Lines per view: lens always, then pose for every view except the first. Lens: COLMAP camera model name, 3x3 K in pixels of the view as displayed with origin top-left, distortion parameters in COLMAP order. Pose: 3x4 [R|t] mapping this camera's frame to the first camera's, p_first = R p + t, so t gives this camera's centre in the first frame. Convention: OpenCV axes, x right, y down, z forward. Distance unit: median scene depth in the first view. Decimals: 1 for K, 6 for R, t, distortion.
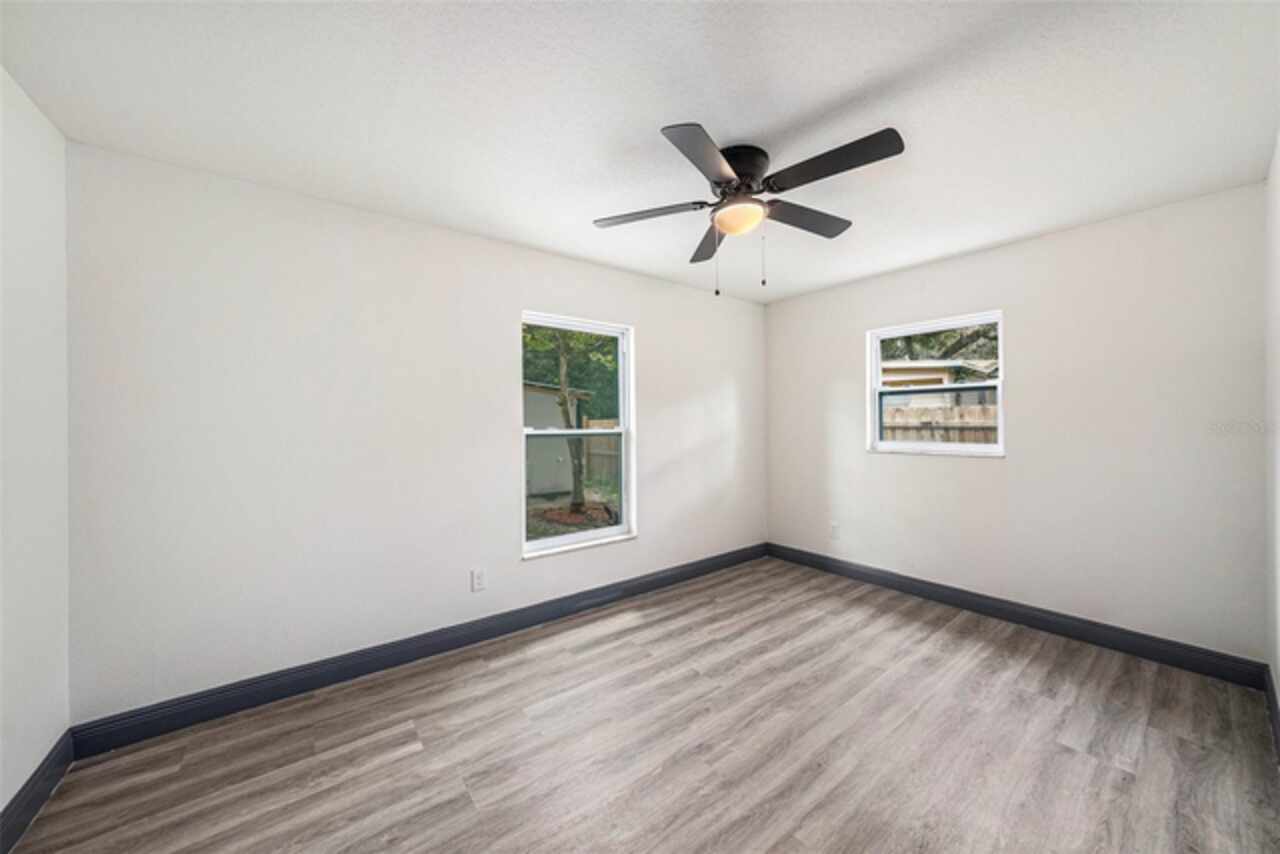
lens RADIAL K [[457.6, 0, 642.7], [0, 457.6, 426.1], [0, 0, 1]] dist [-0.000426, 0.000099]
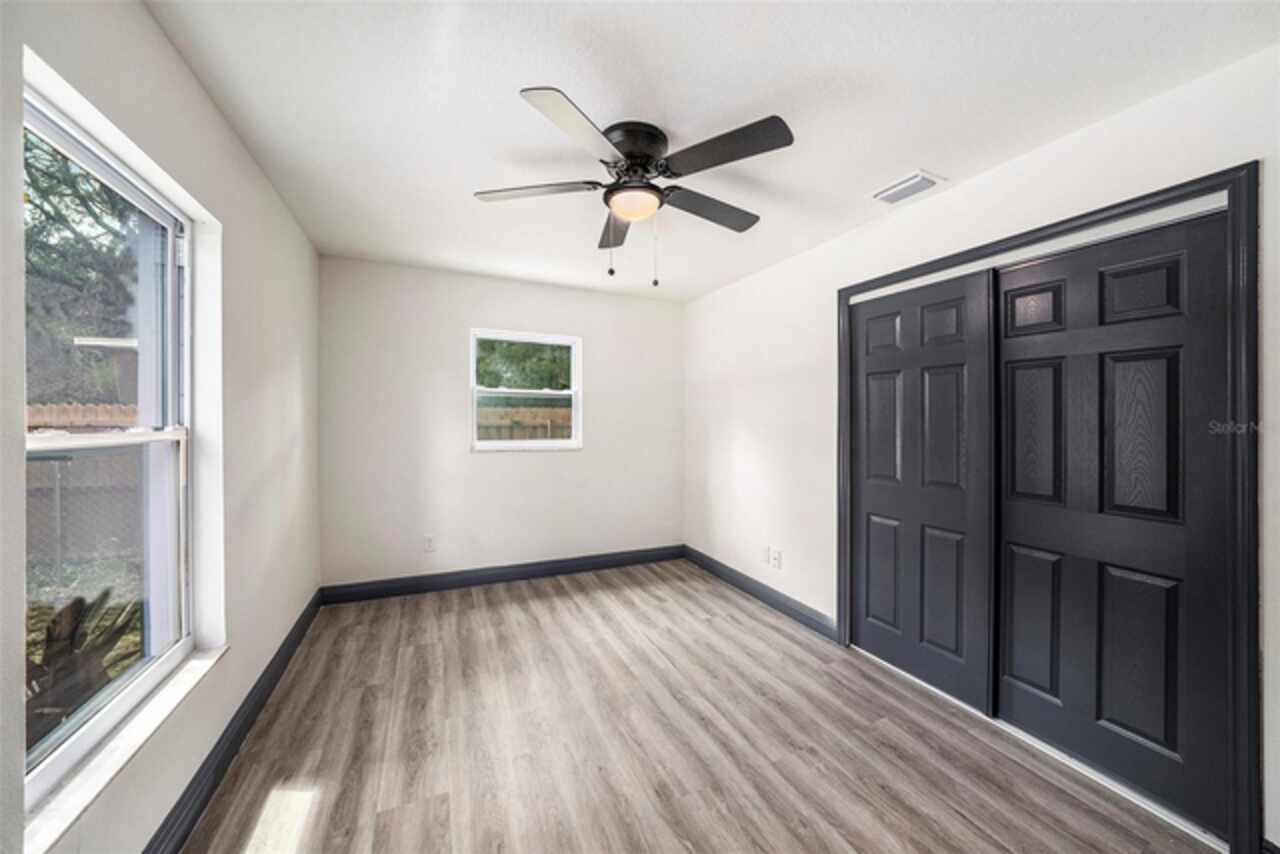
lens RADIAL K [[457.6, 0, 642.7], [0, 457.6, 426.1], [0, 0, 1]] dist [-0.000426, 0.000099]
pose [[0.221831, -0.001060, 0.975085, -0.445281], [-0.007189, 0.999970, 0.002722, -0.004880], [-0.975059, -0.007613, 0.221817, 0.507079]]
